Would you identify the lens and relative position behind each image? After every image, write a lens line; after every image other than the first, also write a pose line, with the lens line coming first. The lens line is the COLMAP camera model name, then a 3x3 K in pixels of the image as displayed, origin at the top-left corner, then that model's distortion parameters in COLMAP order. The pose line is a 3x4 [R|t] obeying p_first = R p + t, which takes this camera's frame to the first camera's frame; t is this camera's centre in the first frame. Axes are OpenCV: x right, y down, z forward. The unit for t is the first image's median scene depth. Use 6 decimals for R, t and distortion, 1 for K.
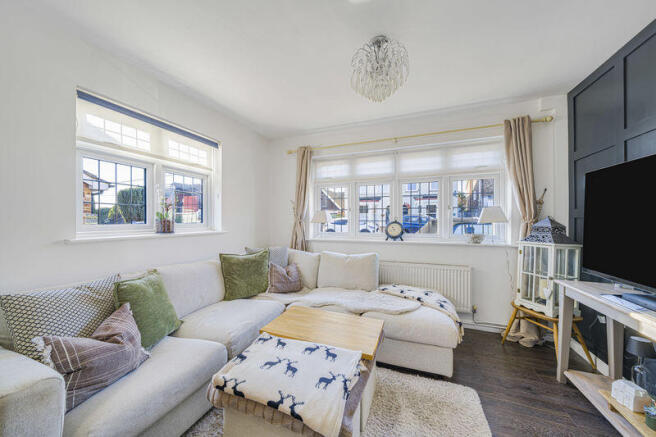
lens RADIAL K [[224.8, 0, 331.2], [0, 224.8, 220.3], [0, 0, 1]] dist [-0.002758, -0.000118]
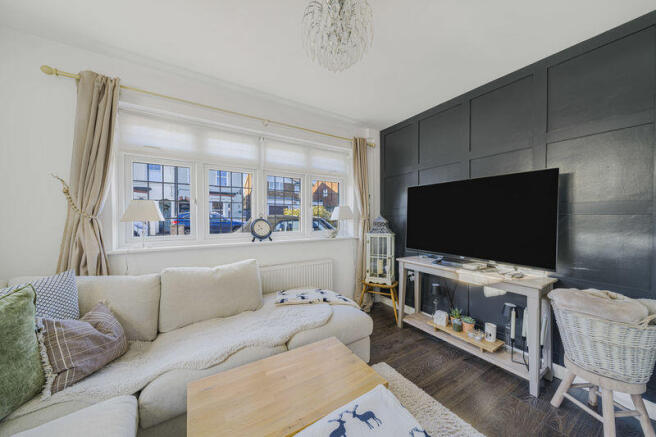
lens RADIAL K [[224.8, 0, 331.2], [0, 224.8, 220.3], [0, 0, 1]] dist [-0.002758, -0.000118]
pose [[0.591484, -0.007260, 0.806284, -0.293239], [-0.001418, 0.999949, 0.010044, 0.002782], [-0.806316, -0.007084, 0.591443, 0.339336]]
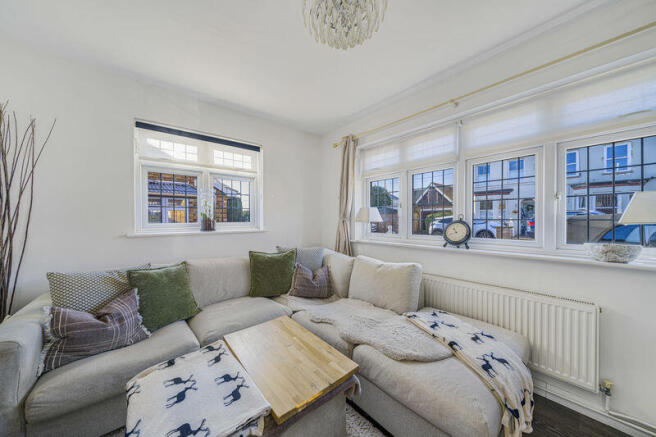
lens RADIAL K [[224.8, 0, 331.2], [0, 224.8, 220.3], [0, 0, 1]] dist [-0.002758, -0.000118]
pose [[0.880237, -0.000605, -0.474535, 0.319360], [0.003741, 0.999977, 0.005665, -0.000516], [0.474520, -0.006762, 0.880218, 0.236780]]
